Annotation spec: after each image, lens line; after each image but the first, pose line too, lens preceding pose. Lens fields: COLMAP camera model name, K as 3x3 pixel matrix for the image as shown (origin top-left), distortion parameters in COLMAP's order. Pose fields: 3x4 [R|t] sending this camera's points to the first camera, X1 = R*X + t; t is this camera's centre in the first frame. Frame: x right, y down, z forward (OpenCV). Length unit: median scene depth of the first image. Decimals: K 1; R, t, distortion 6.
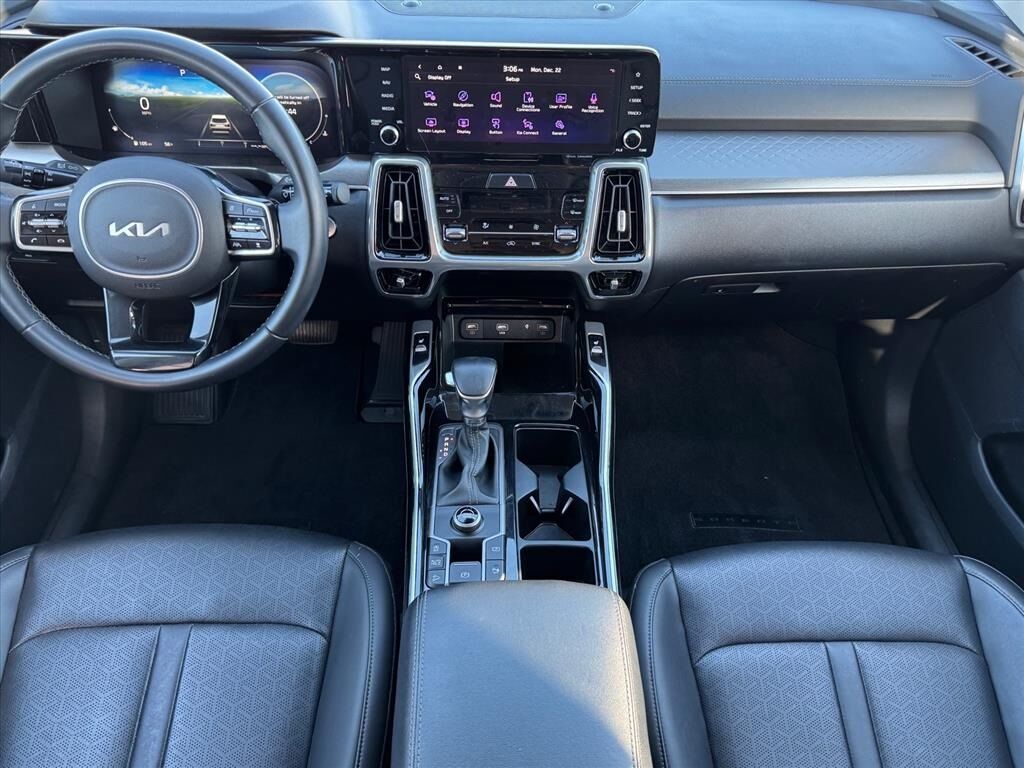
lens RADIAL K [[810.7, 0, 544.4], [0, 810.7, 400.0], [0, 0, 1]] dist [0.070208, -0.087146]
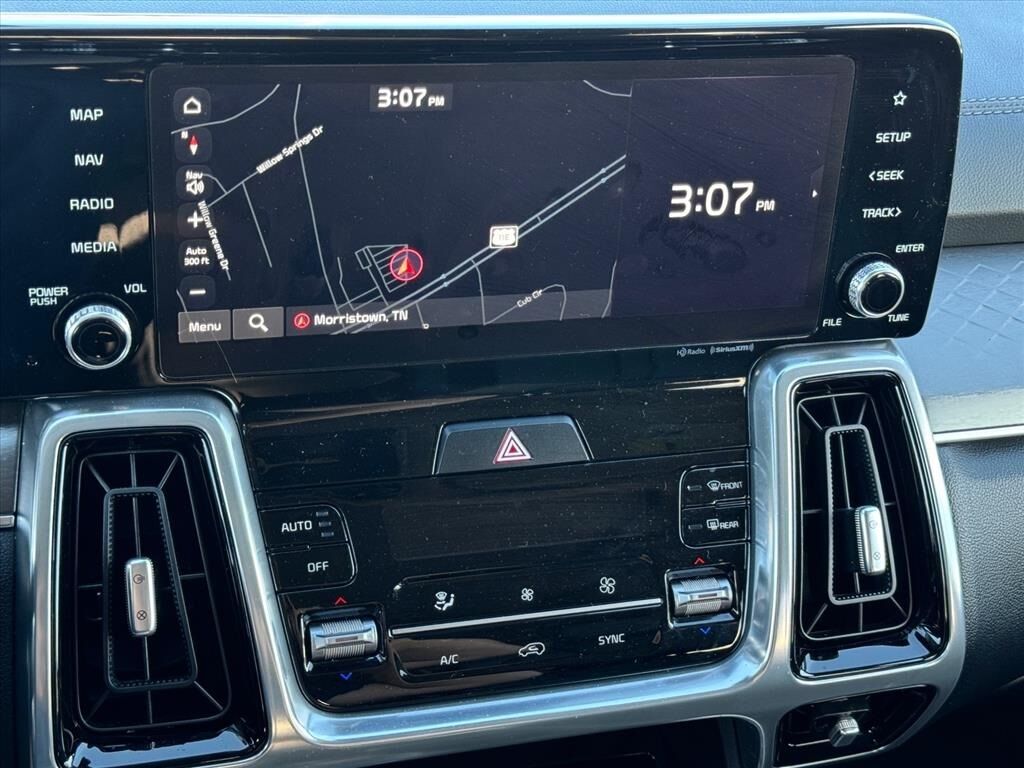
lens RADIAL K [[1592.0, 0, 531.0], [0, 1592.0, 394.5], [0, 0, 1]] dist [0.117197, 0.000000]
pose [[0.966526, -0.081676, 0.243221, -0.176150], [0.125264, 0.977534, -0.169516, -0.186794], [-0.223912, 0.194308, 0.955043, 0.432932]]
